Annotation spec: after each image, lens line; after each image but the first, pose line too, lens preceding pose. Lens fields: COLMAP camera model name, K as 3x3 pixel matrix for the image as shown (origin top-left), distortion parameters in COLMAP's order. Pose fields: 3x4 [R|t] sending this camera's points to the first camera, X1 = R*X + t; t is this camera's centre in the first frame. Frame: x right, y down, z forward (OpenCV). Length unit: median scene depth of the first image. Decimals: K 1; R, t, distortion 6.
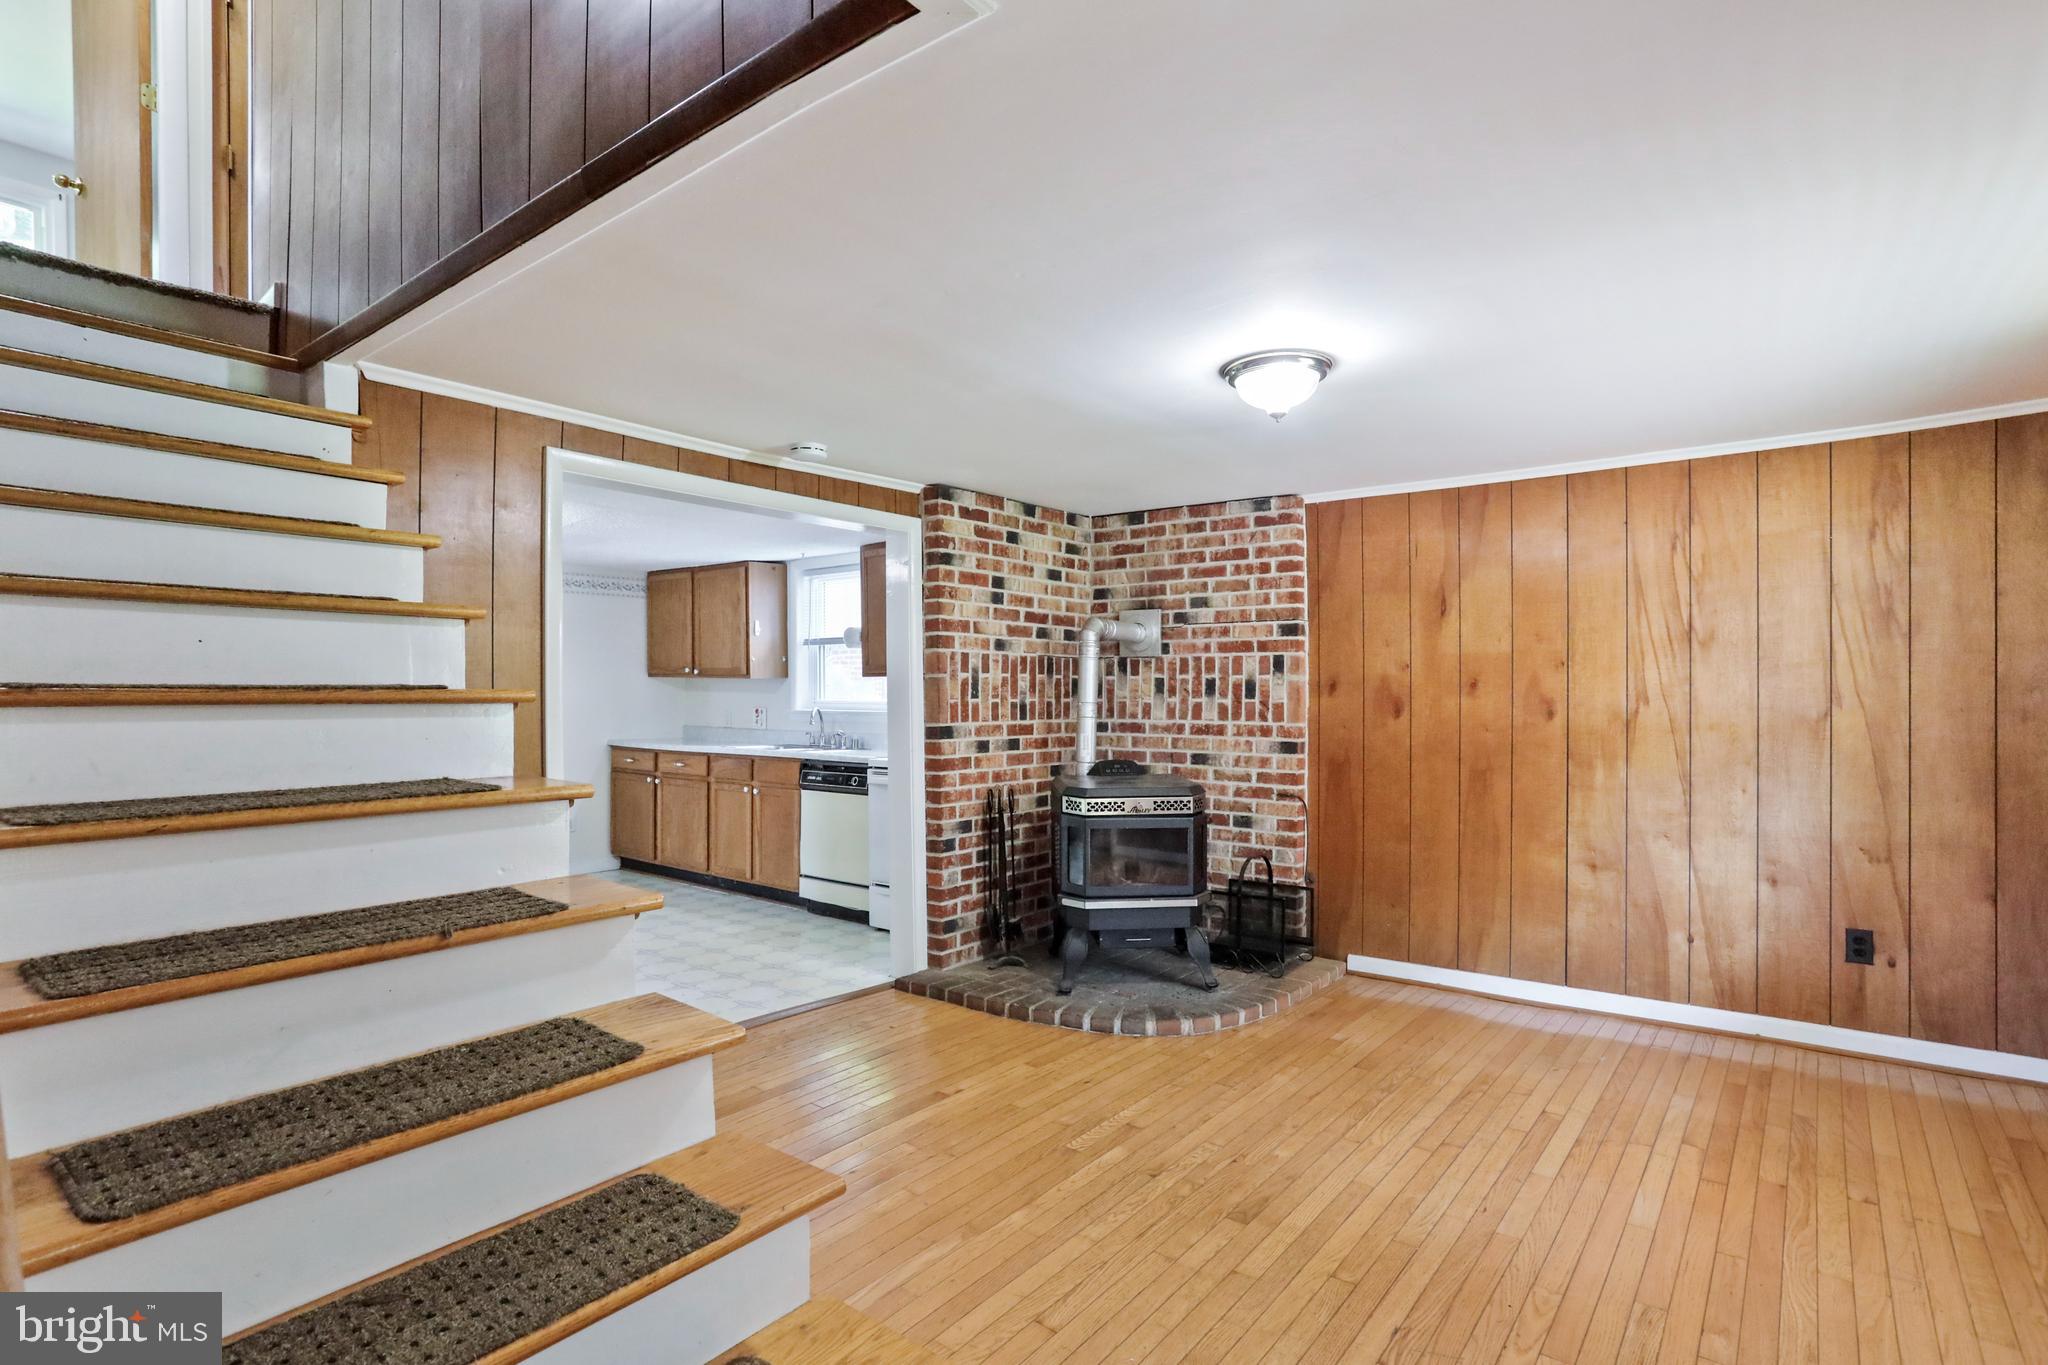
lens RADIAL K [[993.5, 0, 1037.7], [0, 993.5, 709.5], [0, 0, 1]] dist [-0.049752, 0.025921]
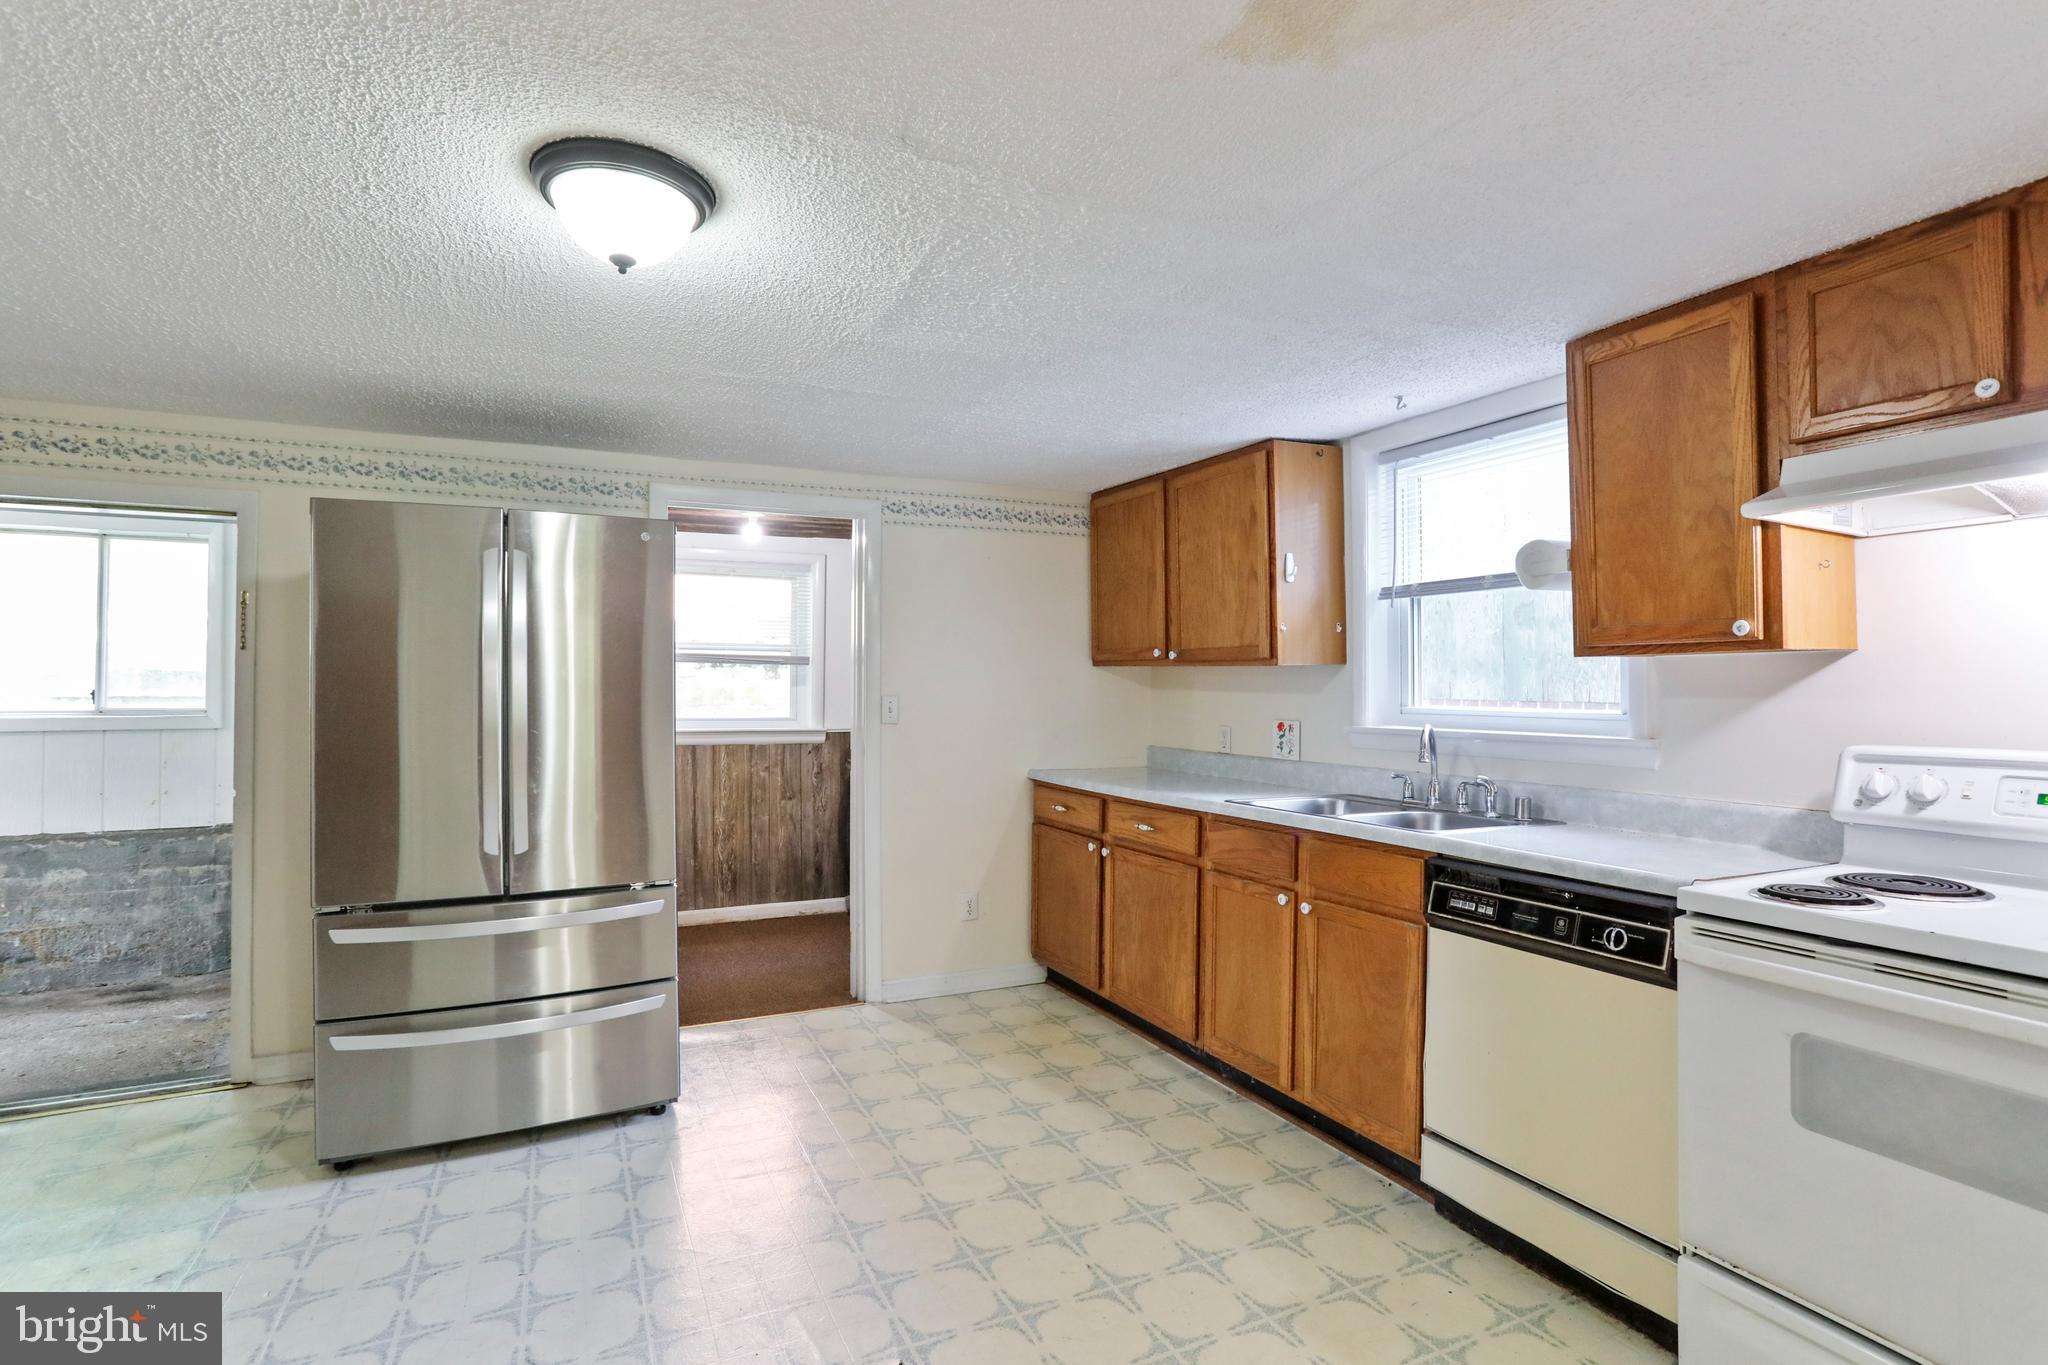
lens RADIAL K [[993.5, 0, 1021.3], [0, 993.5, 679.5], [0, 0, 1]] dist [-0.049752, 0.025921]
pose [[0.898978, -0.003537, -0.437979, -0.266063], [-0.007642, 0.999689, -0.023758, -0.015897], [0.437926, 0.024705, 0.898671, 0.689829]]
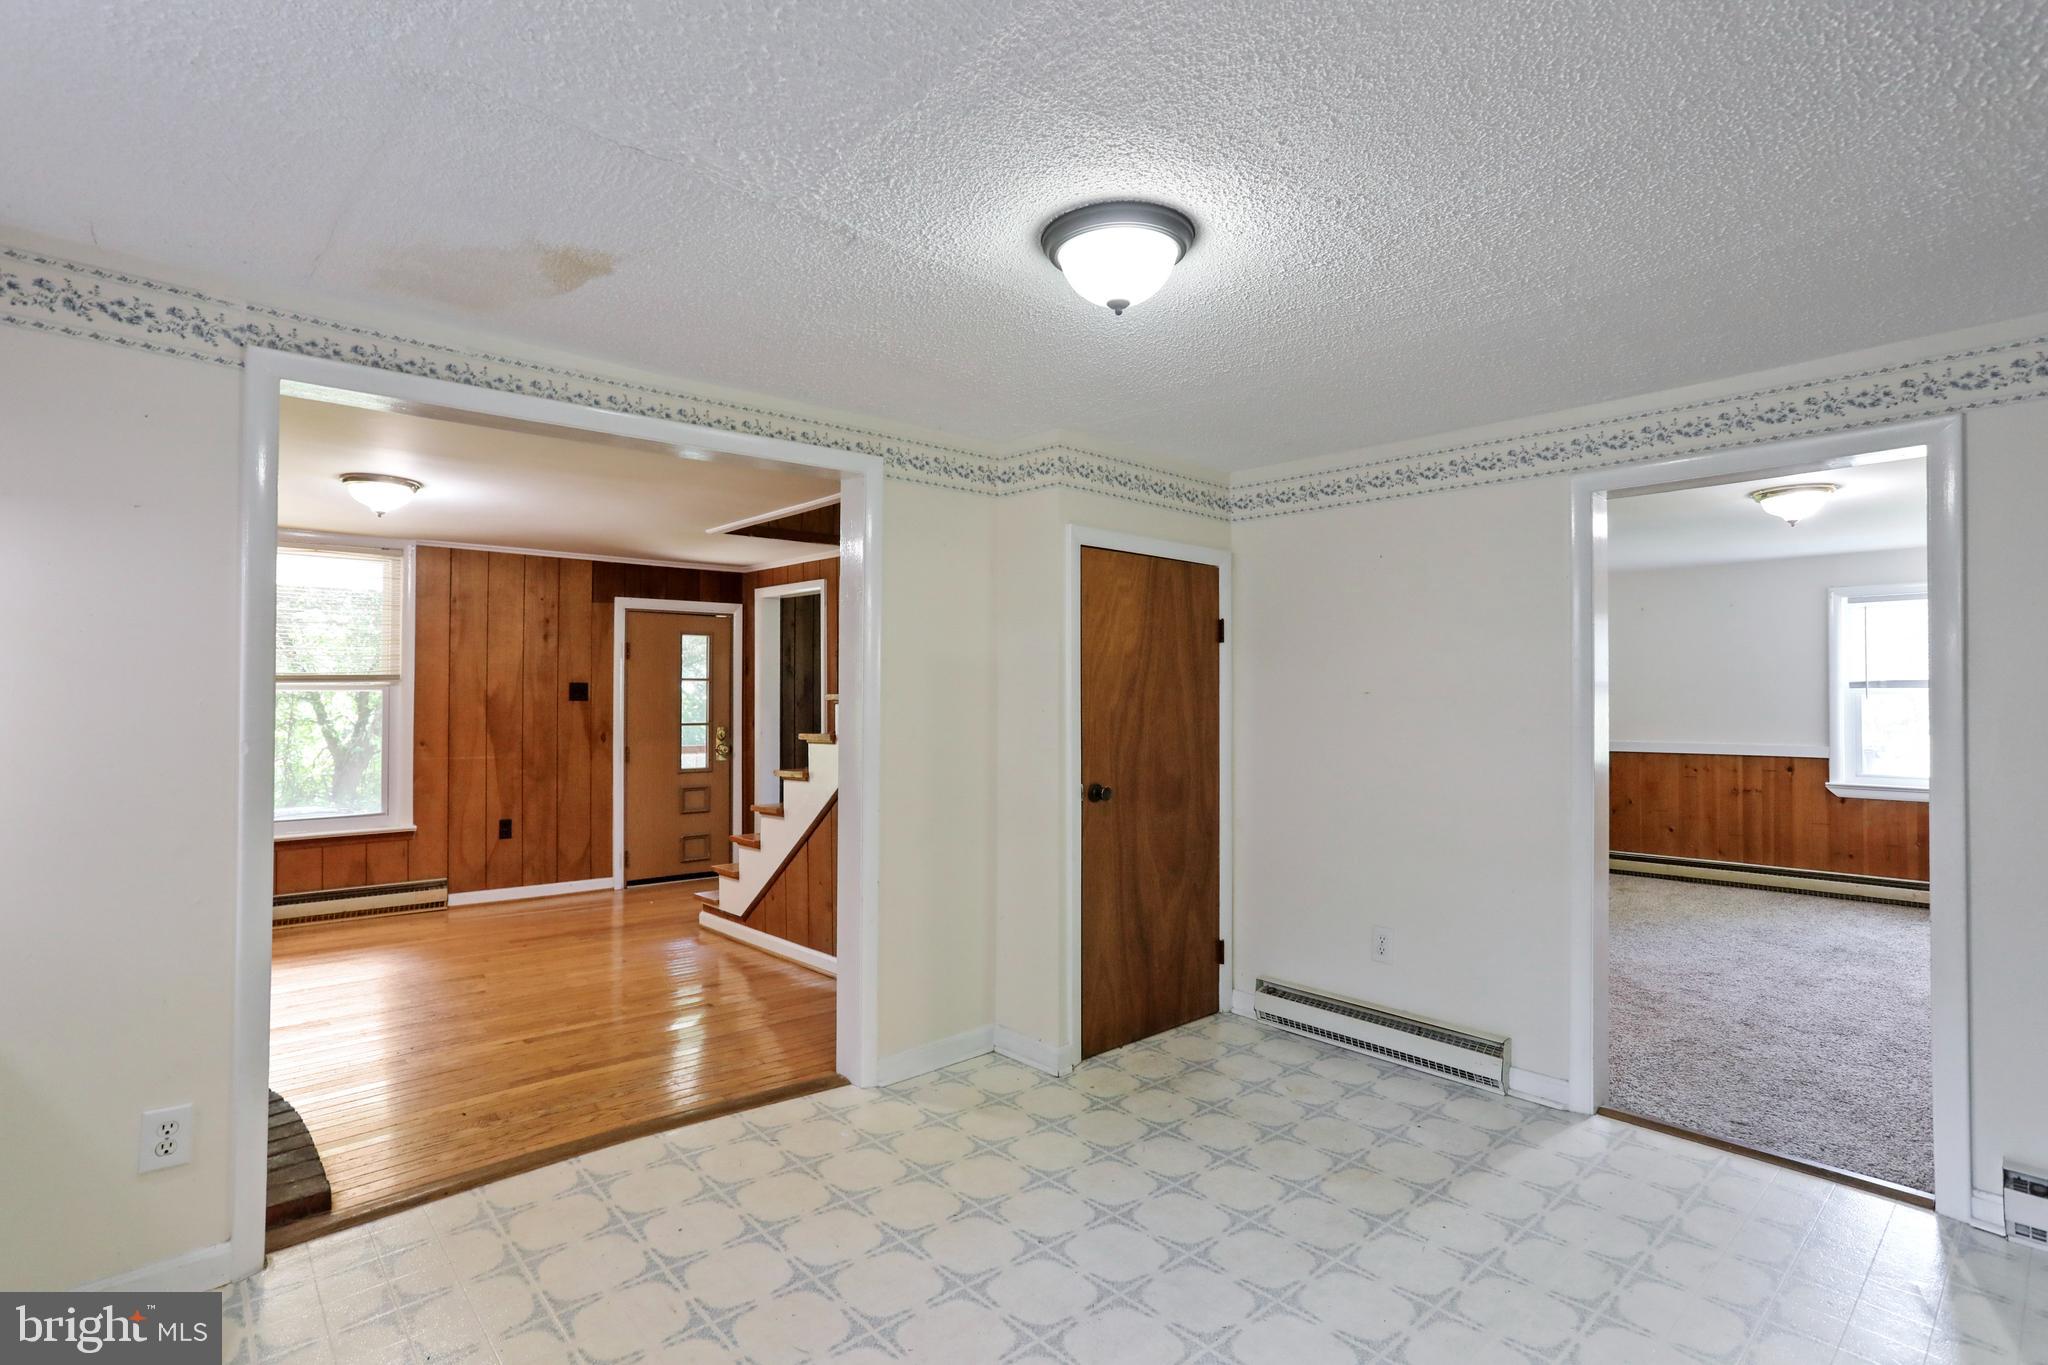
lens RADIAL K [[993.5, 0, 1022.3], [0, 993.5, 681.8], [0, 0, 1]] dist [-0.049752, 0.025921]
pose [[-0.984647, 0.005006, 0.174487, -0.583419], [0.005036, 0.999987, -0.000268, -0.019072], [-0.174486, 0.000615, -0.984659, 1.355402]]
